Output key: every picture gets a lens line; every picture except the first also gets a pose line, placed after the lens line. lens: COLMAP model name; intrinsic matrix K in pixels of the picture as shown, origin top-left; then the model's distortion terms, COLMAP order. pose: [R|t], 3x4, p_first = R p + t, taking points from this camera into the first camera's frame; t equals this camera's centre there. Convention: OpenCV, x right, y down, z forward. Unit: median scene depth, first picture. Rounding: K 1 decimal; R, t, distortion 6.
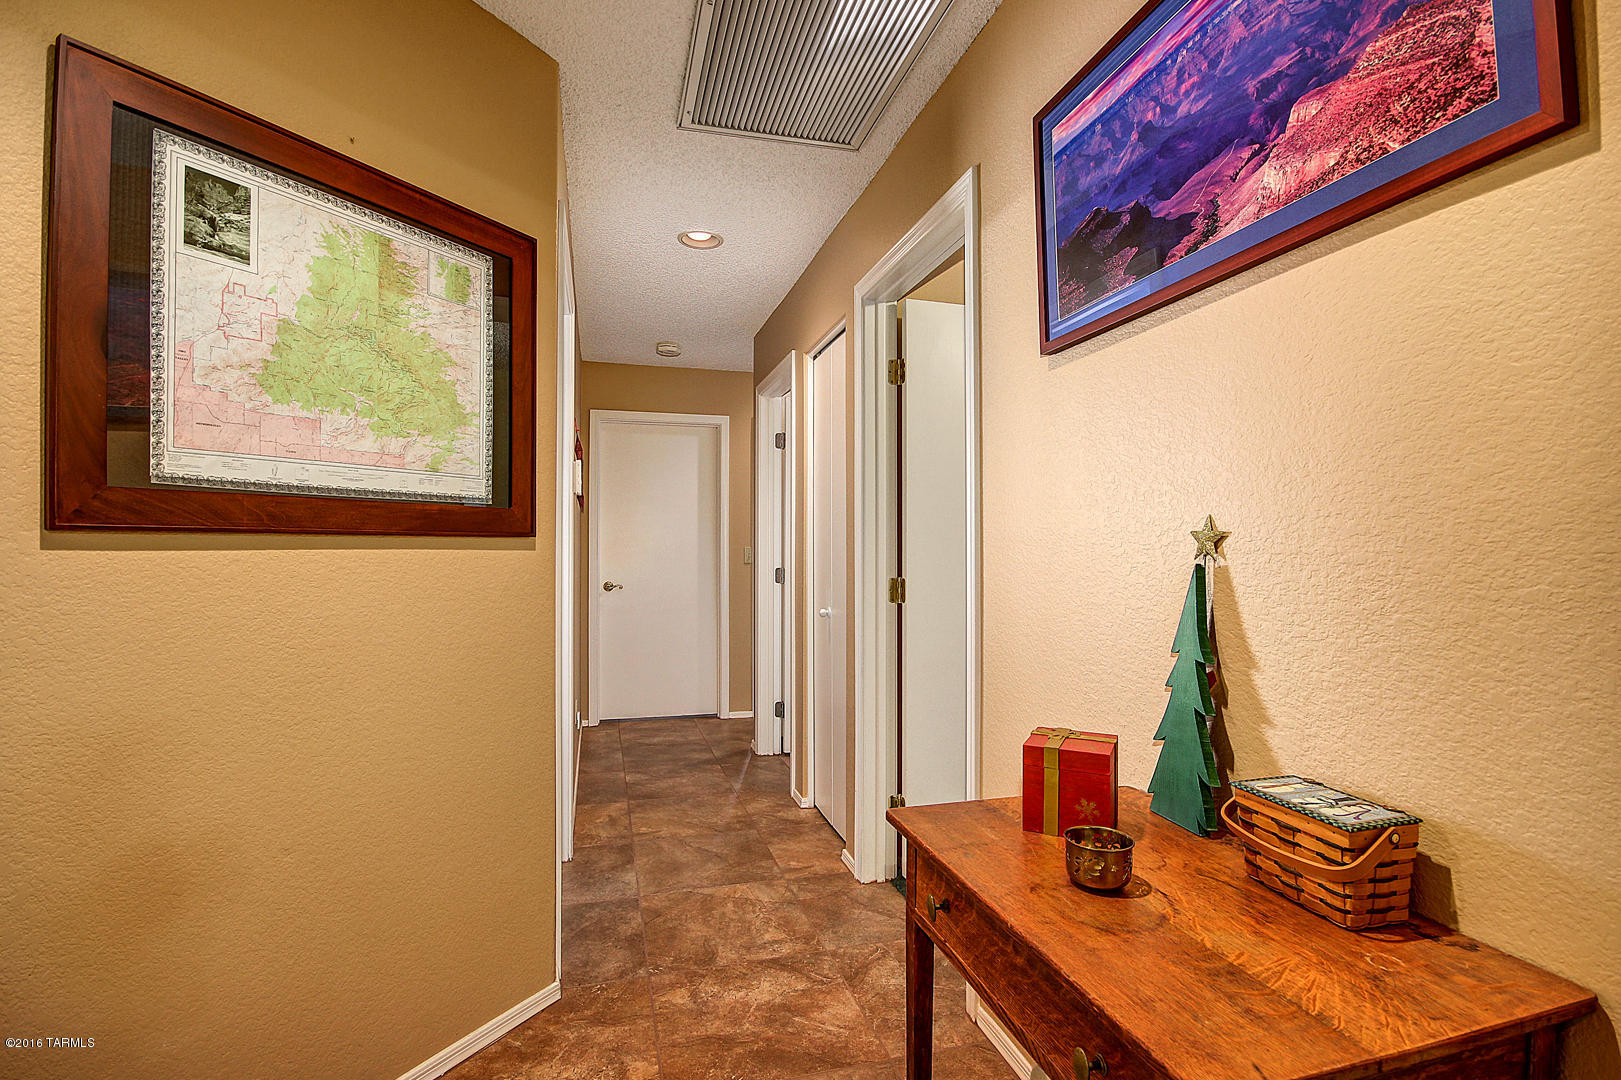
lens RADIAL K [[766.3, 0, 810.5], [0, 766.3, 540.0], [0, 0, 1]] dist [0.016614, -0.015012]
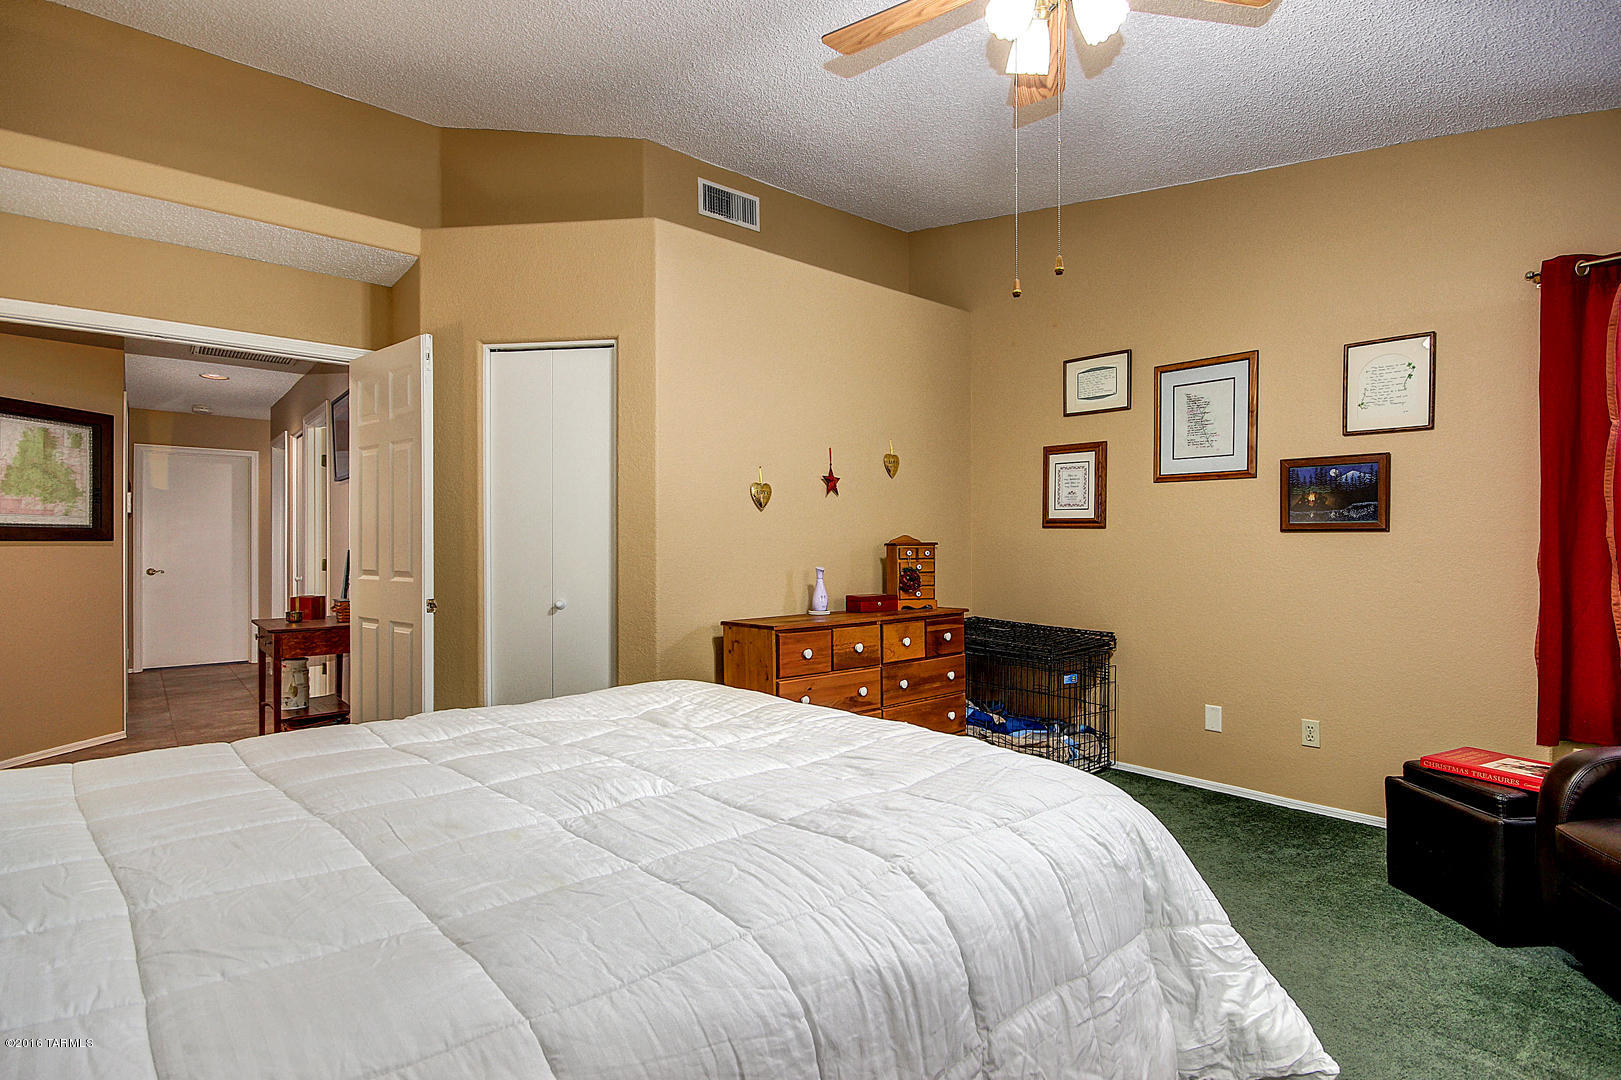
lens RADIAL K [[766.3, 0, 810.5], [0, 766.3, 540.0], [0, 0, 1]] dist [0.016614, -0.015012]
pose [[0.899481, -0.002347, 0.436953, 0.632341], [-0.000912, 0.999973, 0.007249, -0.028594], [-0.436958, -0.006919, 0.899455, -2.424488]]
